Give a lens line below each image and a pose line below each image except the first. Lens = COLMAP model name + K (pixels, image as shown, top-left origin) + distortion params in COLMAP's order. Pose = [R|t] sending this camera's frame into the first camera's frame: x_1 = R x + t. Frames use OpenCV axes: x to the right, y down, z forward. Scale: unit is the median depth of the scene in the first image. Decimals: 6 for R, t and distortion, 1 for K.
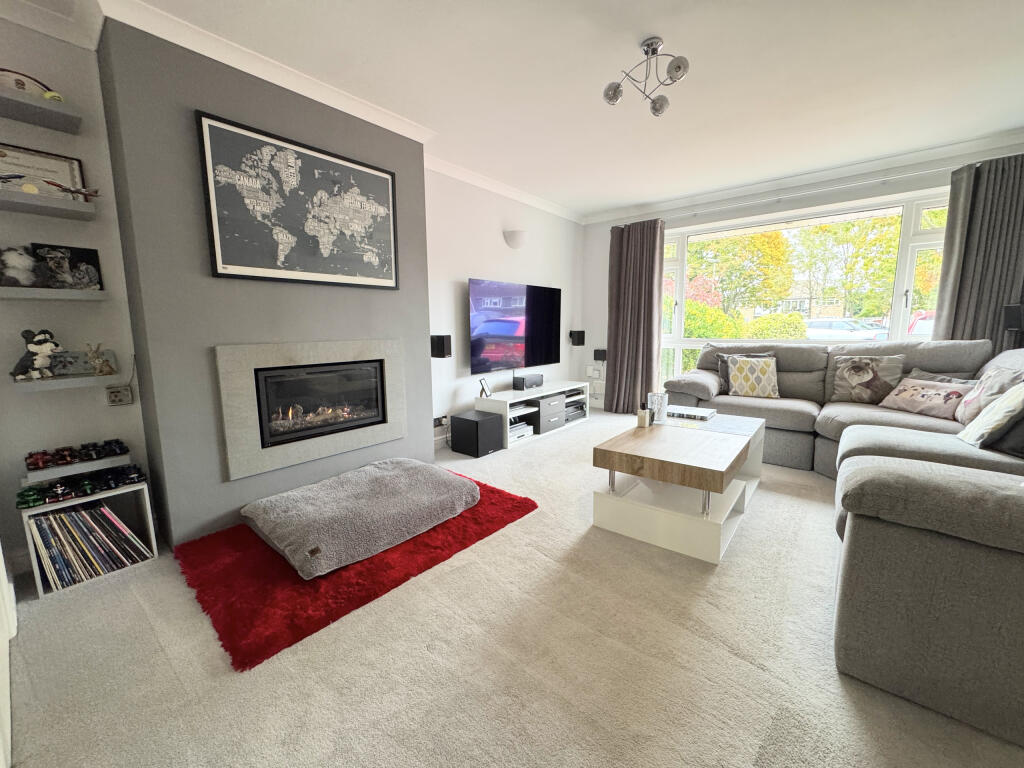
lens RADIAL K [[413.1, 0, 512.0], [0, 413.1, 384.0], [0, 0, 1]] dist [-0.004184, -0.000183]
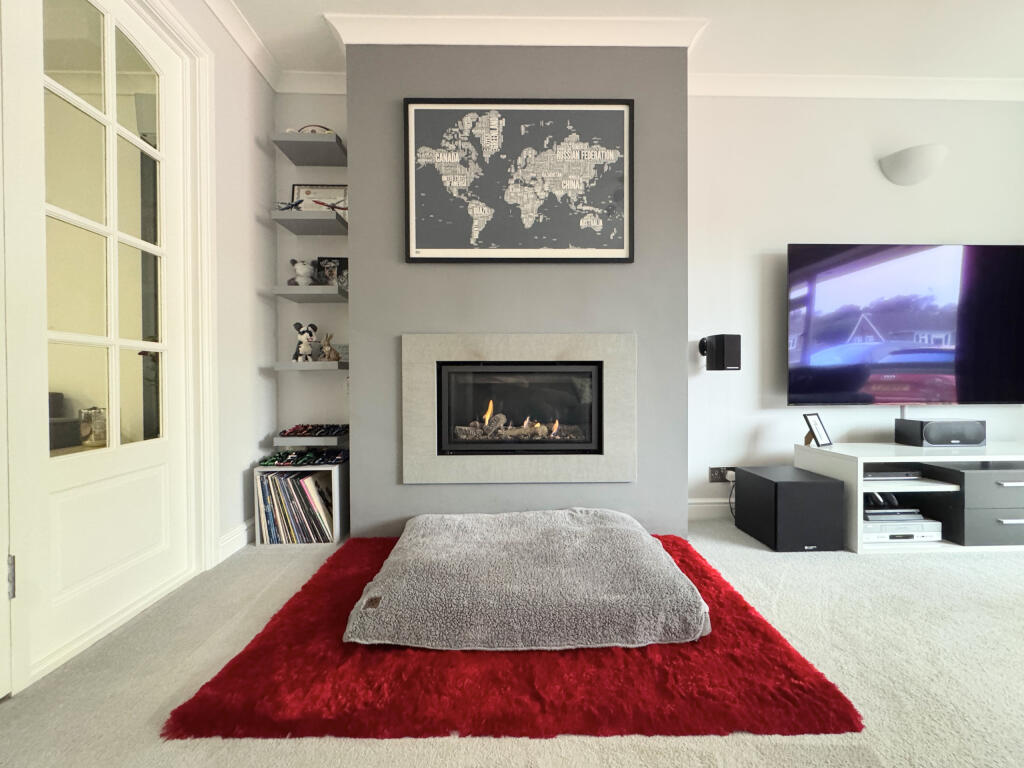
lens RADIAL K [[413.1, 0, 512.0], [0, 413.1, 384.0], [0, 0, 1]] dist [-0.004184, -0.000183]
pose [[0.654172, 0.012976, -0.756234, 0.133520], [-0.108861, 0.991058, -0.077164, 0.055076], [0.748470, 0.132803, 0.649735, 0.495320]]
